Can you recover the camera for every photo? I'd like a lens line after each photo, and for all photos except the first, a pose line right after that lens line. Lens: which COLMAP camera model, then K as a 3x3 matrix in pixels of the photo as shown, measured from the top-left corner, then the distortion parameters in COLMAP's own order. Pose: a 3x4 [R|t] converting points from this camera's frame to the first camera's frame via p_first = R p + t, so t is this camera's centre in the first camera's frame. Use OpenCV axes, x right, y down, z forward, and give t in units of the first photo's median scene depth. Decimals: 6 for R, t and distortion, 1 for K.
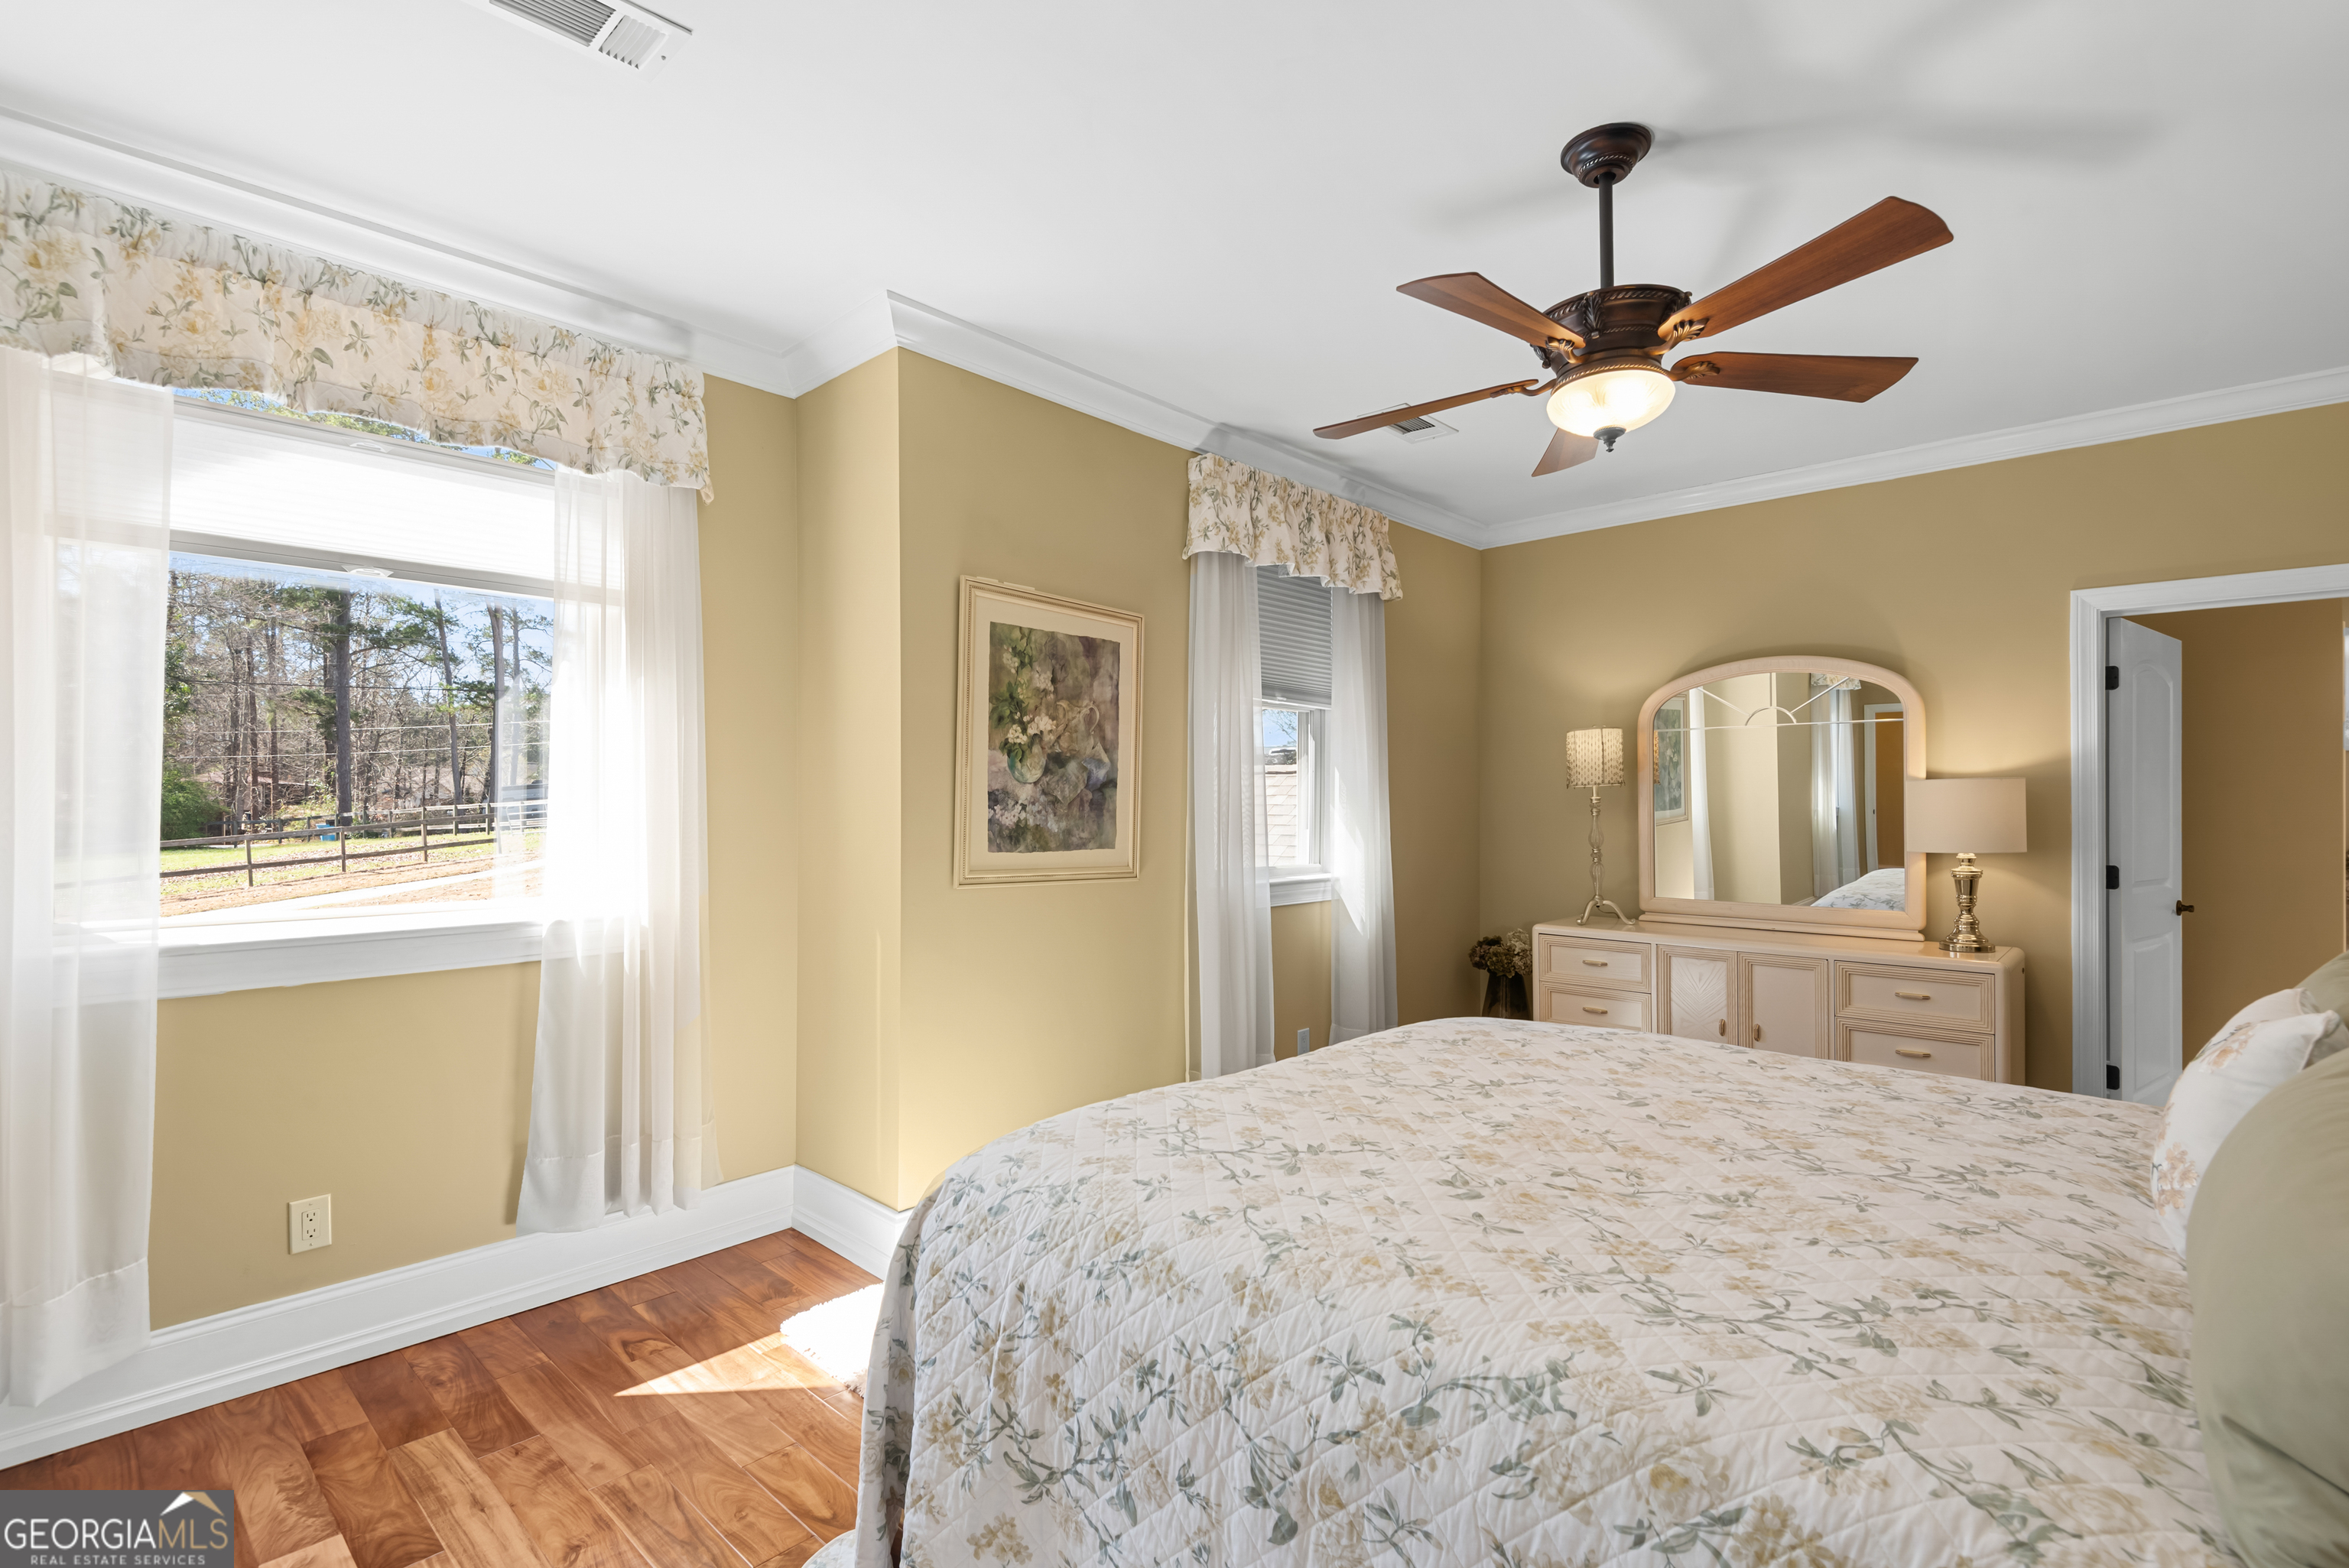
lens RADIAL K [[1082.6, 0, 1159.2], [0, 1082.6, 795.1], [0, 0, 1]] dist [0.014328, -0.008767]
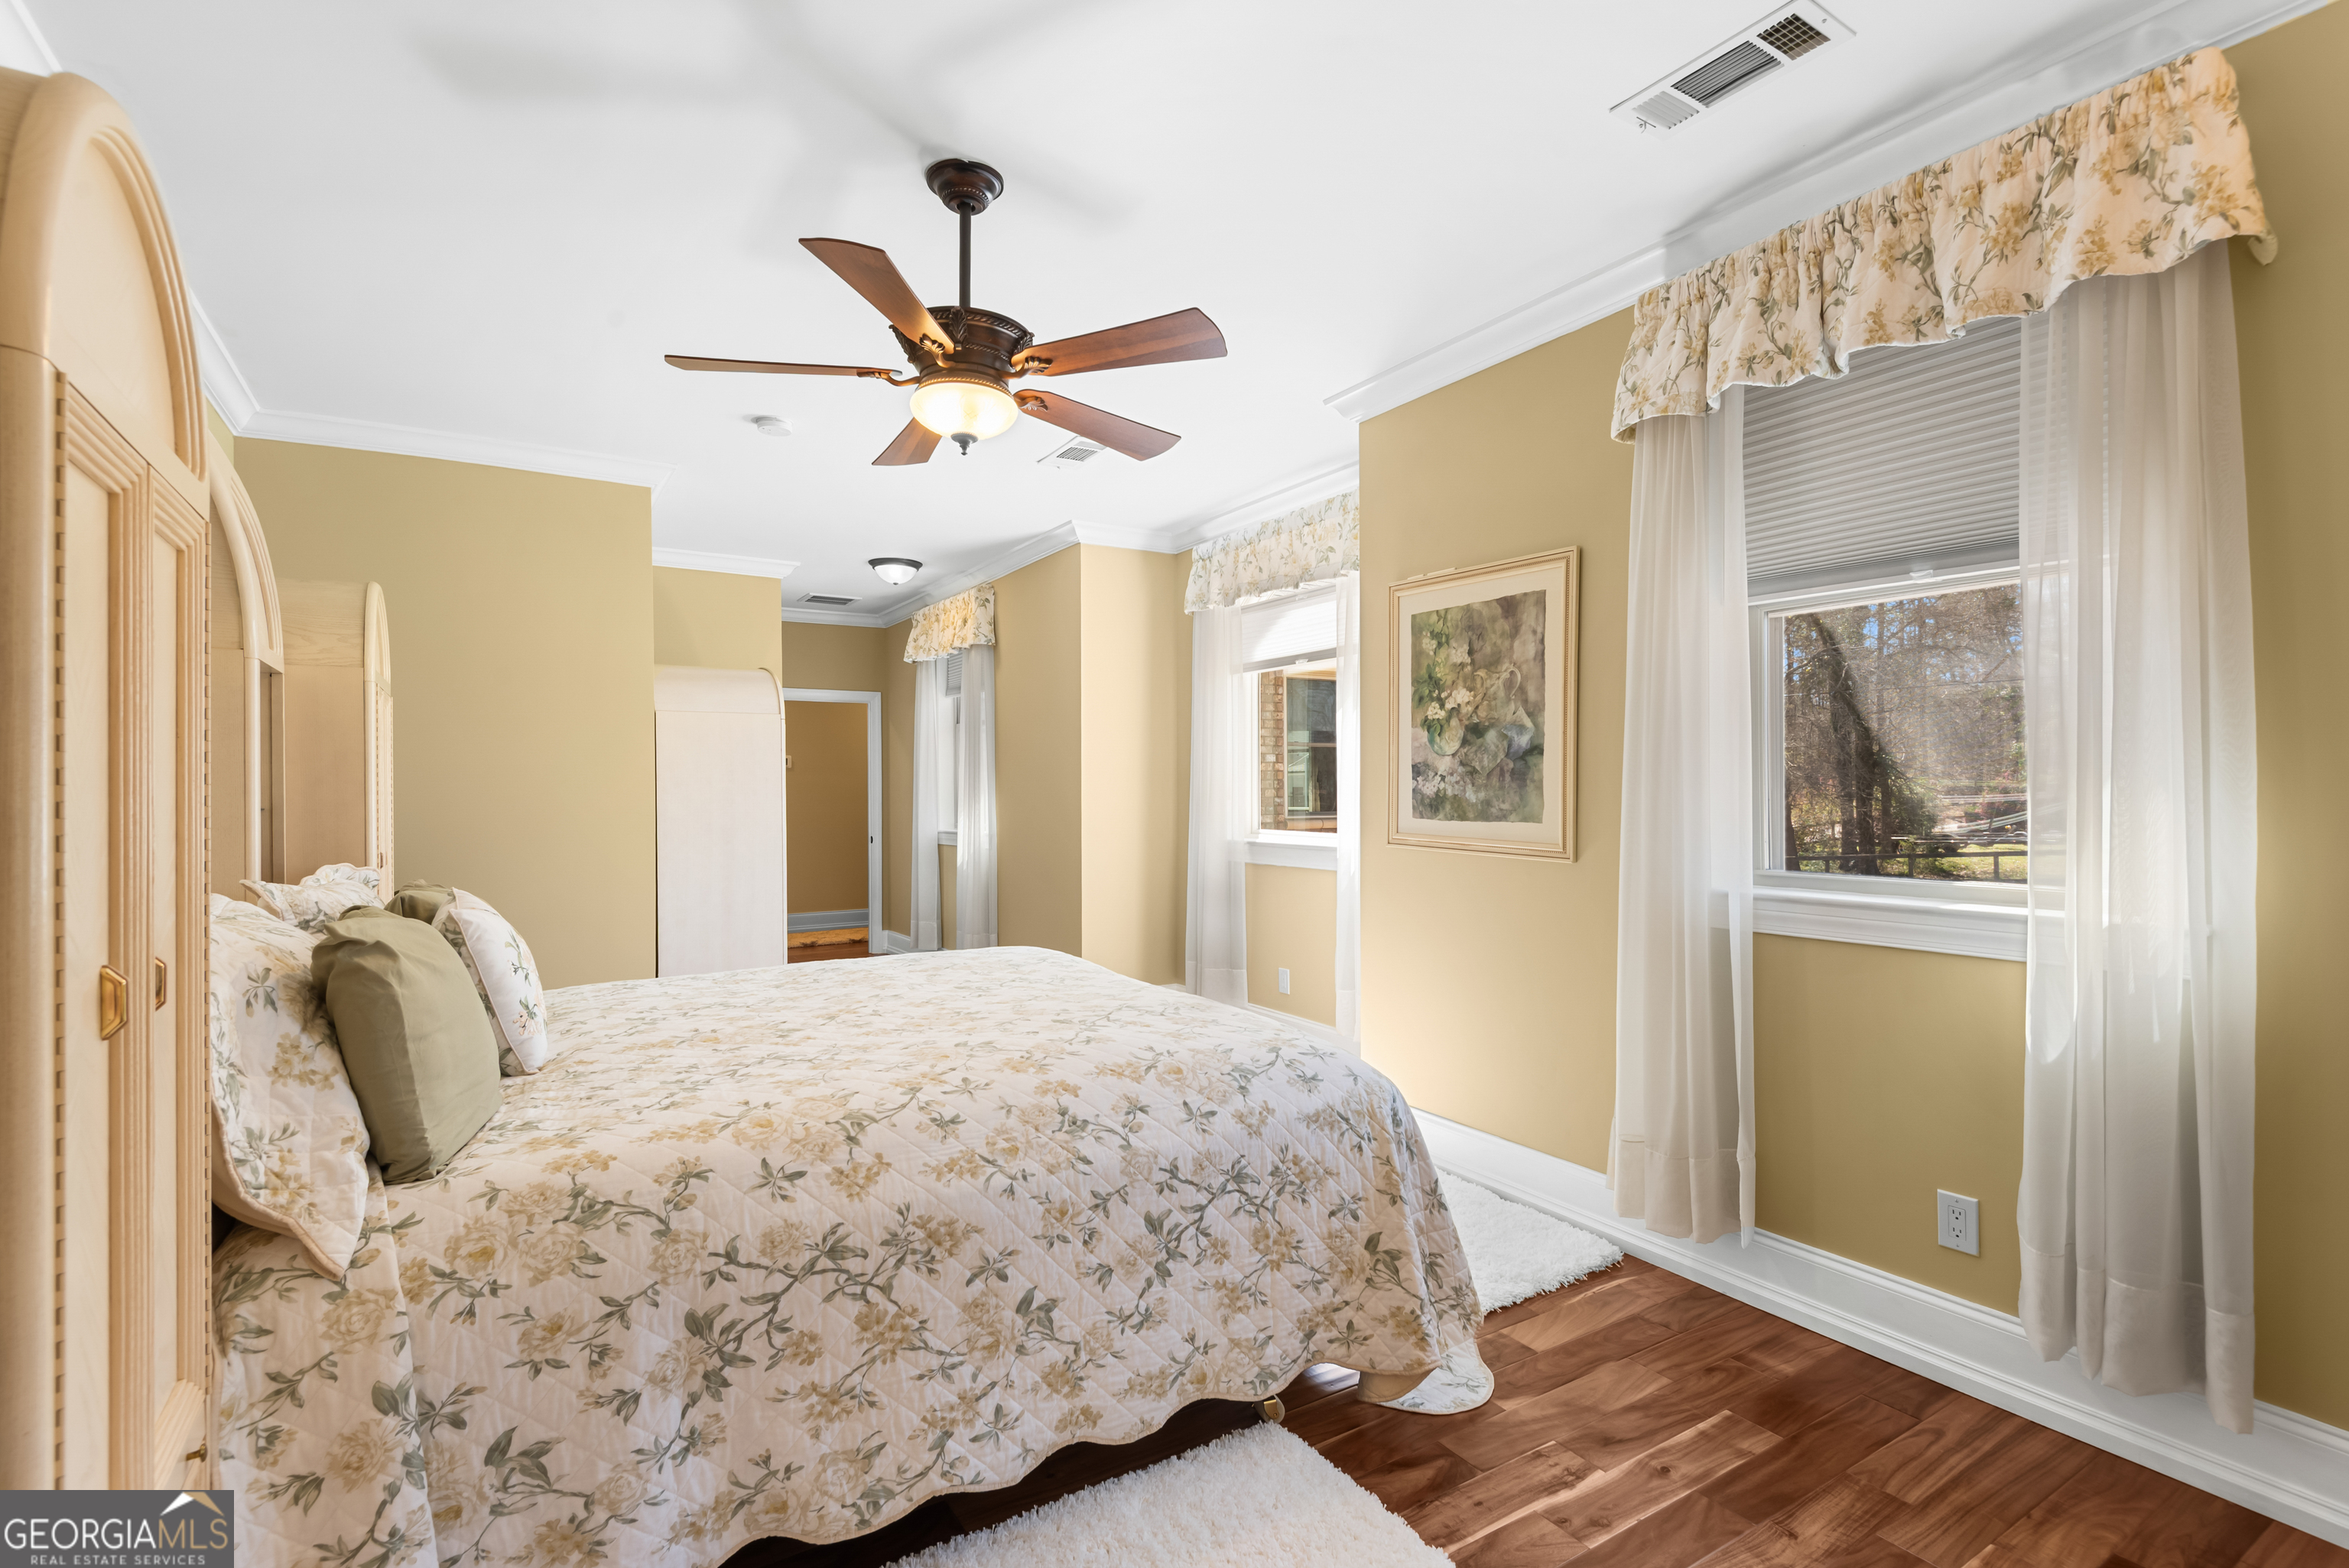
lens RADIAL K [[1082.6, 0, 1166.0], [0, 1082.6, 783.2], [0, 0, 1]] dist [0.014328, -0.008767]
pose [[-0.265815, -0.000824, -0.964024, 0.985688], [0.018057, 0.999820, -0.005834, 0.017852], [0.963855, -0.018958, -0.265753, 1.028256]]
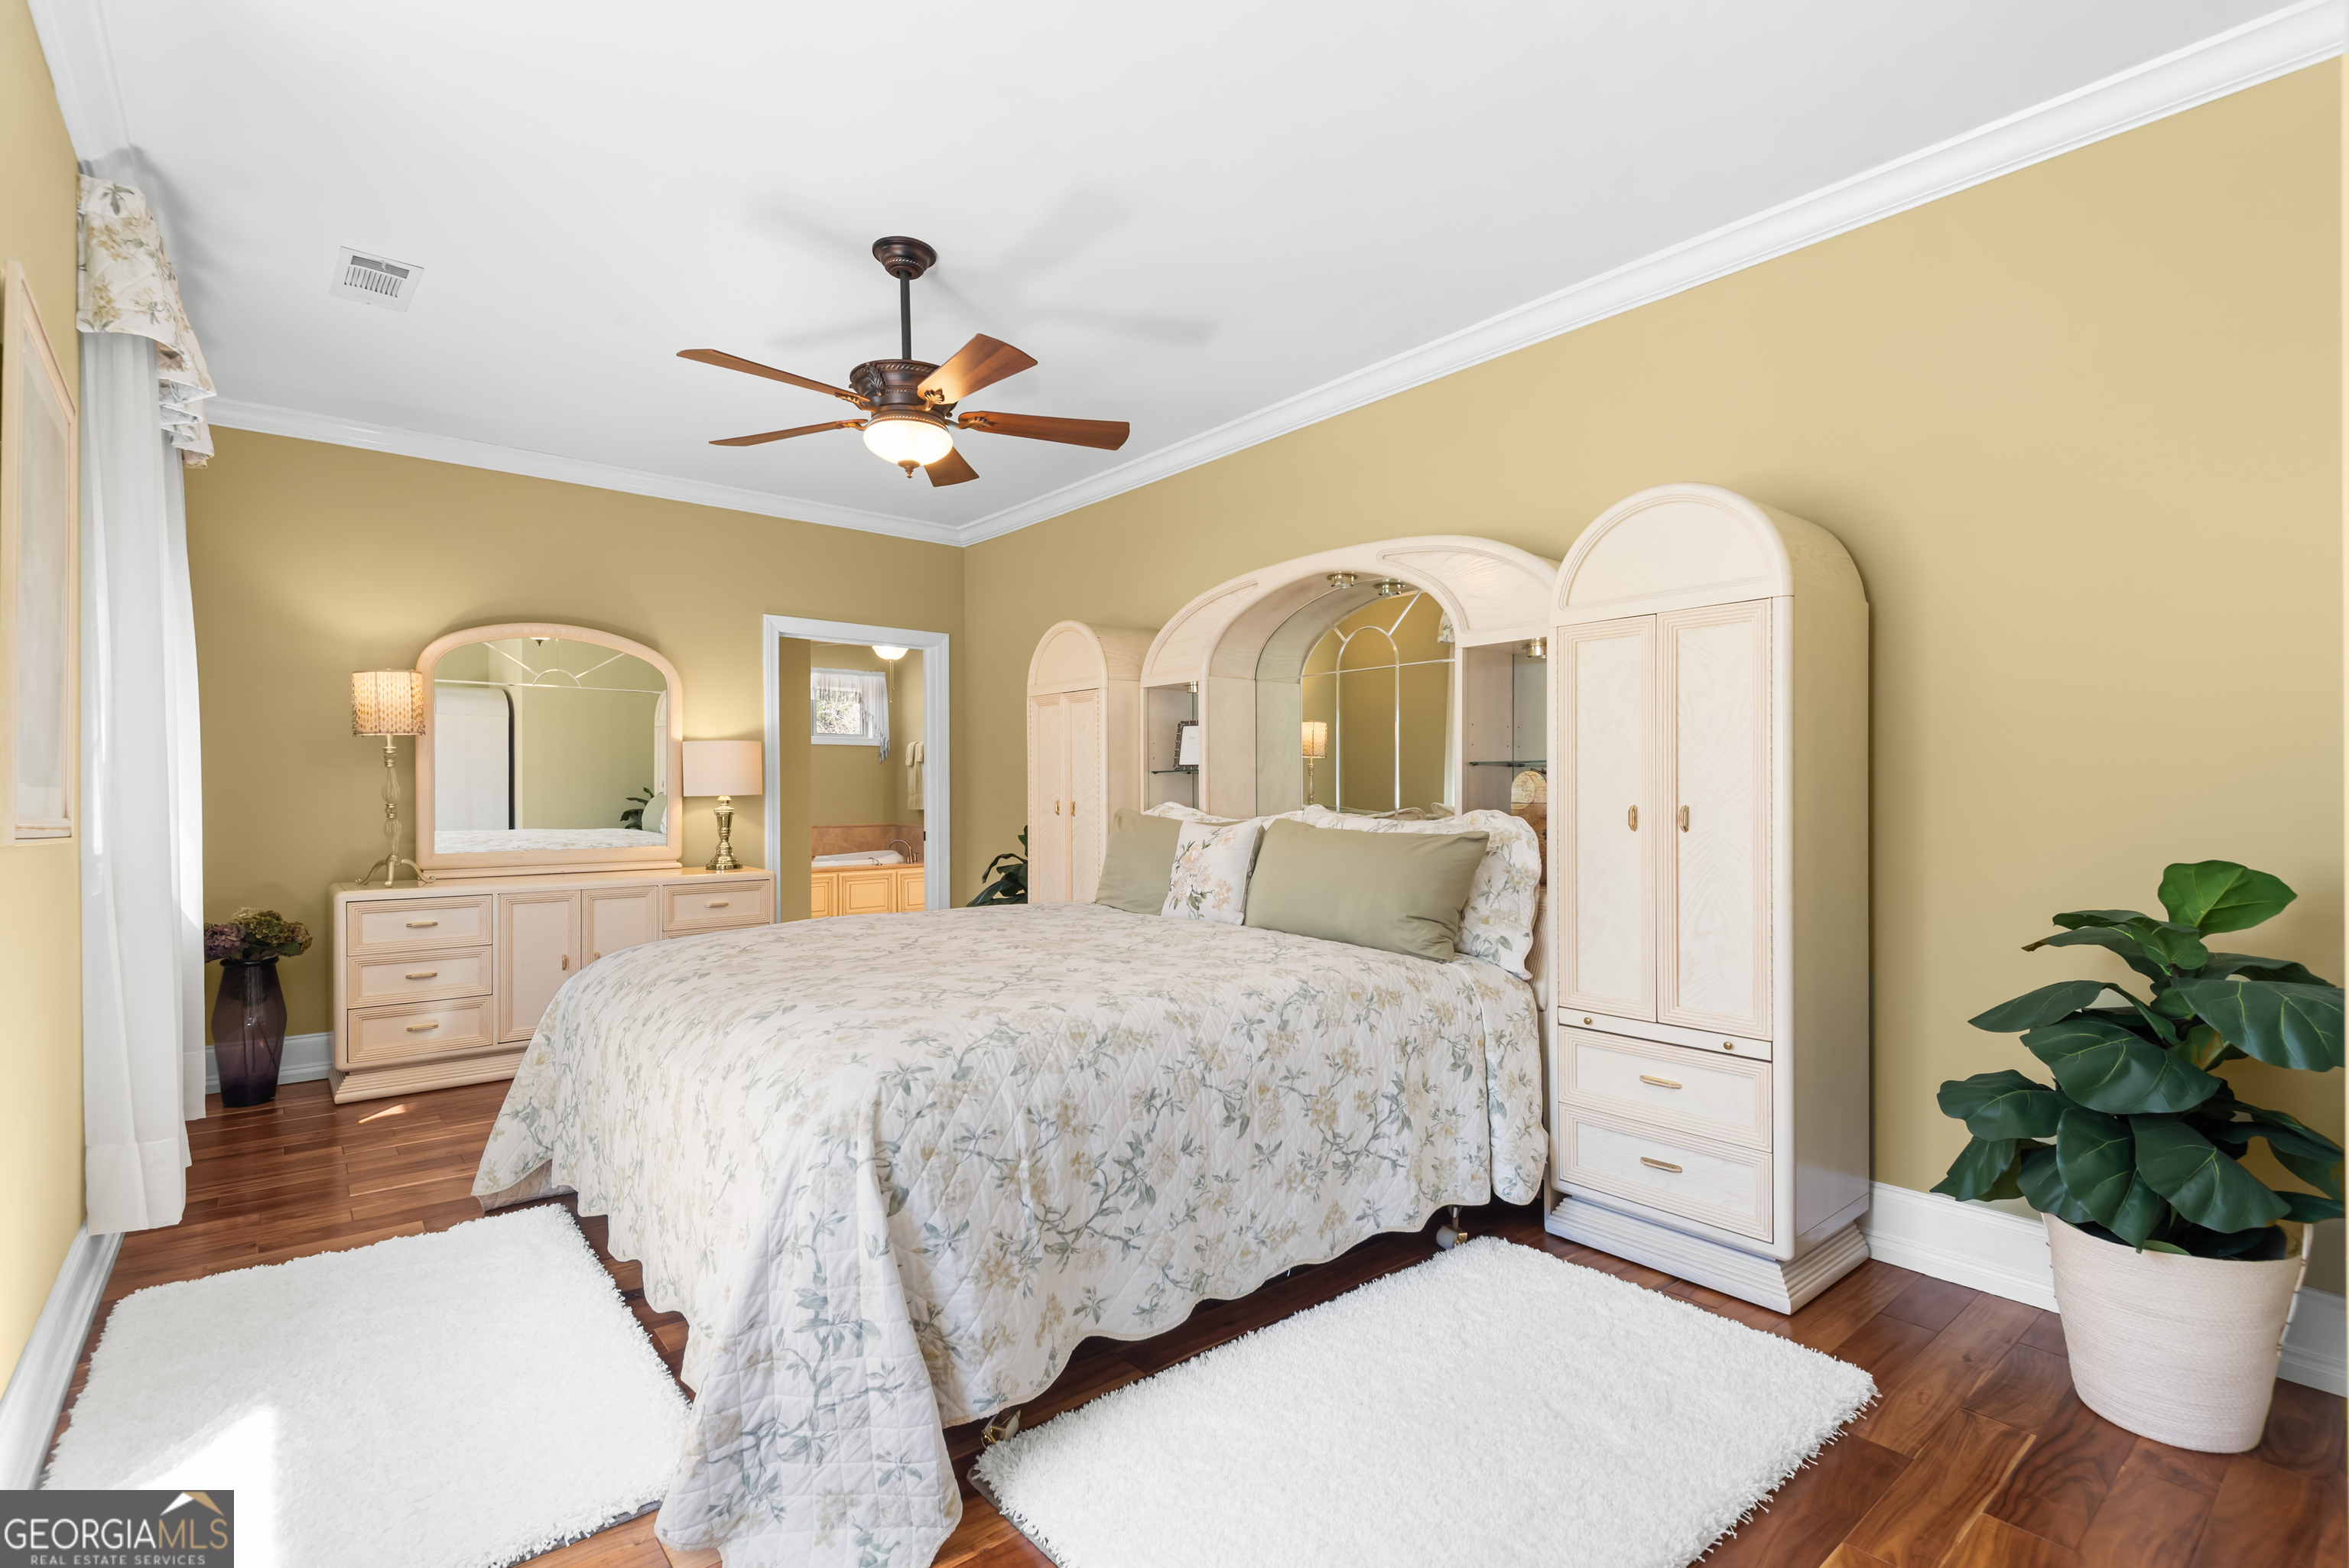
lens RADIAL K [[1082.6, 0, 1167.9], [0, 1082.6, 797.7], [0, 0, 1]] dist [0.014328, -0.008767]
pose [[0.119872, -0.003145, 0.992784, -0.660128], [-0.005639, 0.999977, 0.003849, 0.058241], [-0.992773, -0.006060, 0.119851, 0.372192]]
